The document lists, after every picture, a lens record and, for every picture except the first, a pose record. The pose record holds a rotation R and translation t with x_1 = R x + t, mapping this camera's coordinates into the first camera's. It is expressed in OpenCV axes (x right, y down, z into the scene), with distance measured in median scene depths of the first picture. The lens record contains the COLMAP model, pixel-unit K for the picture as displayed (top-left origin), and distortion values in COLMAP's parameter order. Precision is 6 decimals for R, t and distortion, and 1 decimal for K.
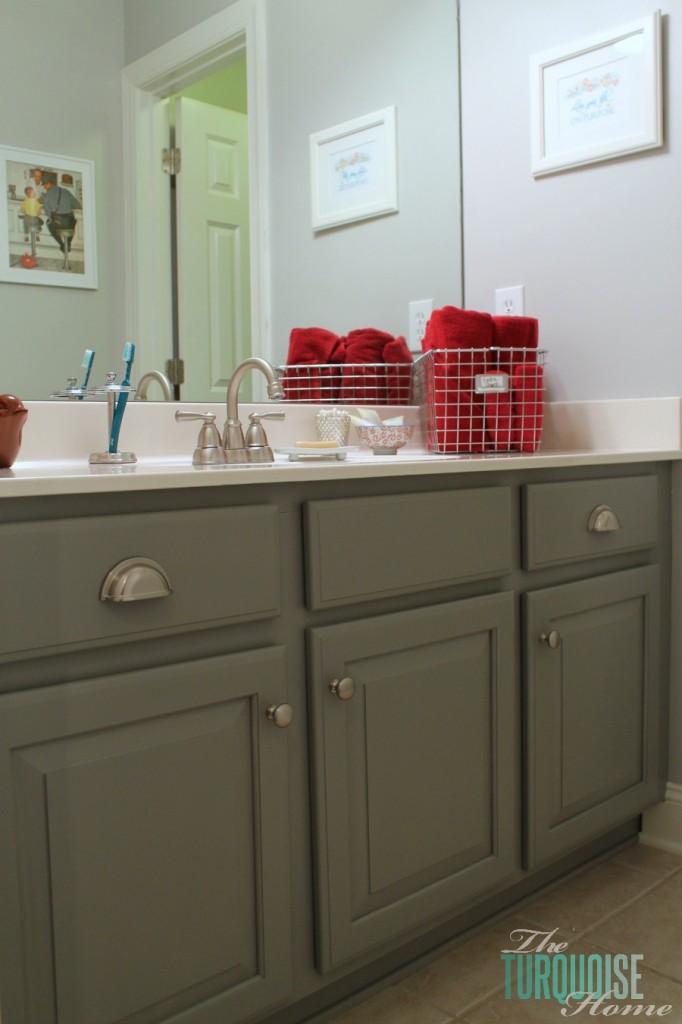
lens RADIAL K [[962.5, 0, 340.1], [0, 962.5, 511.3], [0, 0, 1]] dist [-0.114007, 0.000000]
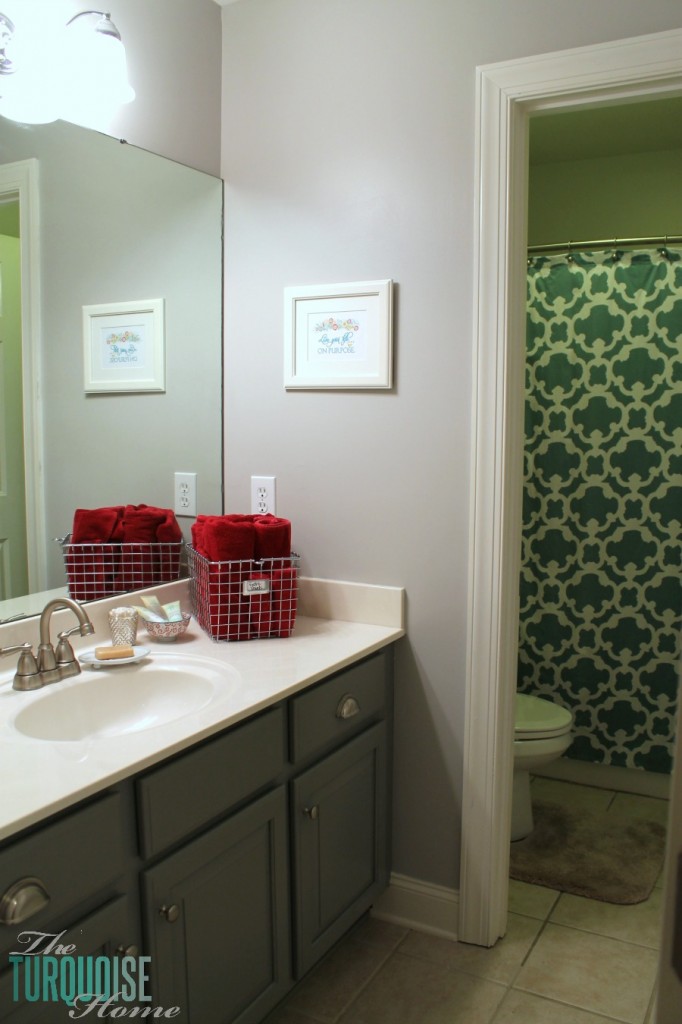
lens RADIAL K [[874.4, 0, 348.1], [0, 874.4, 508.4], [0, 0, 1]] dist [-0.149120, 0.064647]
pose [[0.947354, -0.012162, 0.319958, -0.083667], [0.001396, 0.999426, 0.033857, -0.262815], [-0.320186, -0.031628, 0.946827, -0.090595]]
